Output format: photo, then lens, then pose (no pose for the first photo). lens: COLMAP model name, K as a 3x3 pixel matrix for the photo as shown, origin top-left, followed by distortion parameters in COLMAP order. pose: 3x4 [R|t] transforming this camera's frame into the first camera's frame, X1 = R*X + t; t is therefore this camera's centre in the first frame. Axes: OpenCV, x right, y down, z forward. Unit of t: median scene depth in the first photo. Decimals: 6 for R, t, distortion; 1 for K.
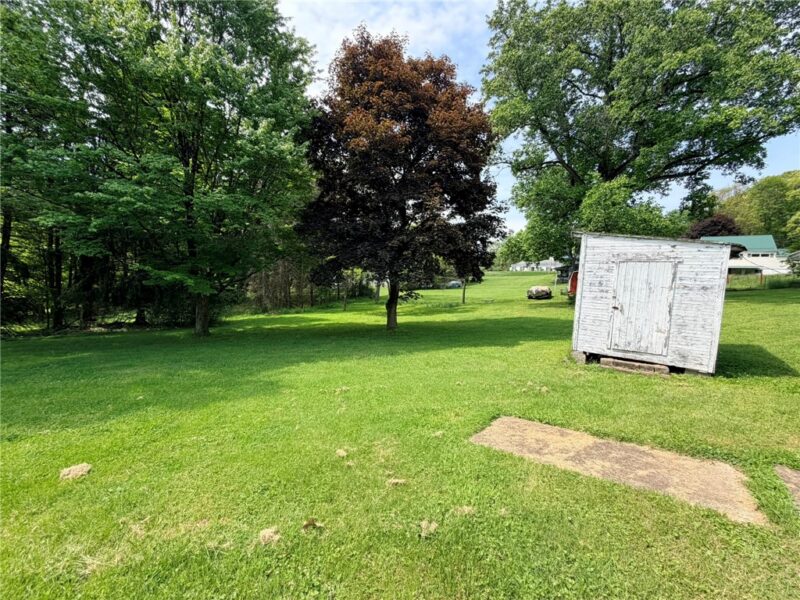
lens RADIAL K [[318.4, 0, 398.1], [0, 318.4, 301.0], [0, 0, 1]] dist [0.000701, 0.000278]
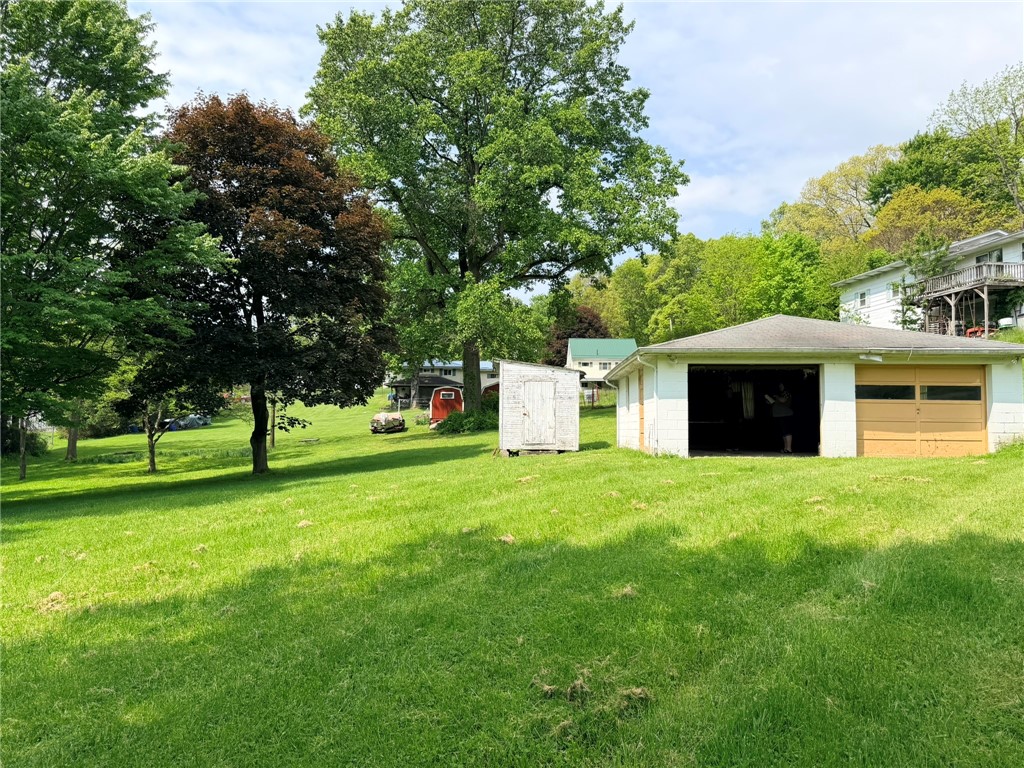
lens RADIAL K [[772.7, 0, 512.0], [0, 772.7, 384.0], [0, 0, 1]] dist [0.045253, -0.000297]
pose [[0.780402, -0.011099, 0.625180, -0.742671], [0.074368, 0.994393, -0.075178, 0.070726], [-0.620840, 0.105162, 0.776852, -0.808660]]
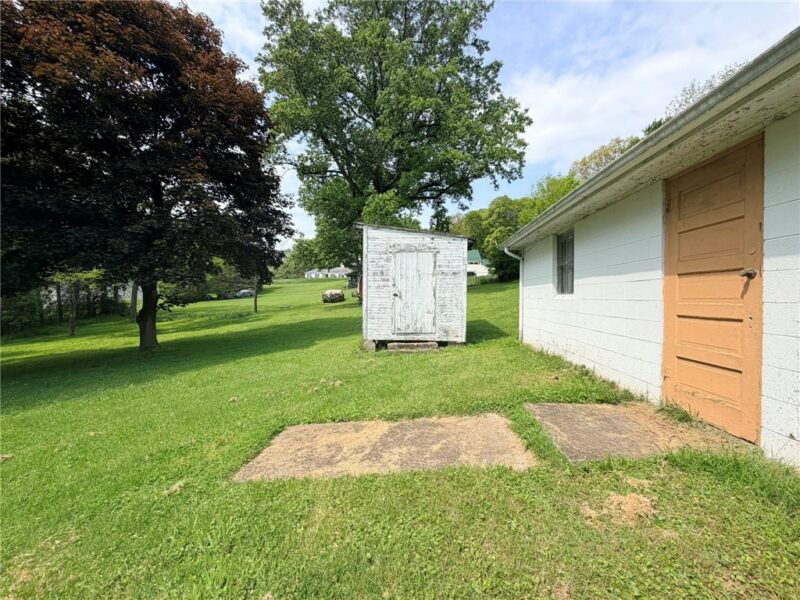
lens RADIAL K [[318.4, 0, 398.1], [0, 318.4, 301.0], [0, 0, 1]] dist [0.000701, 0.000278]
pose [[0.815844, -0.058366, 0.575318, 0.036663], [0.074718, 0.997193, -0.004790, 0.024304], [-0.573424, 0.046894, 0.817916, 0.061102]]
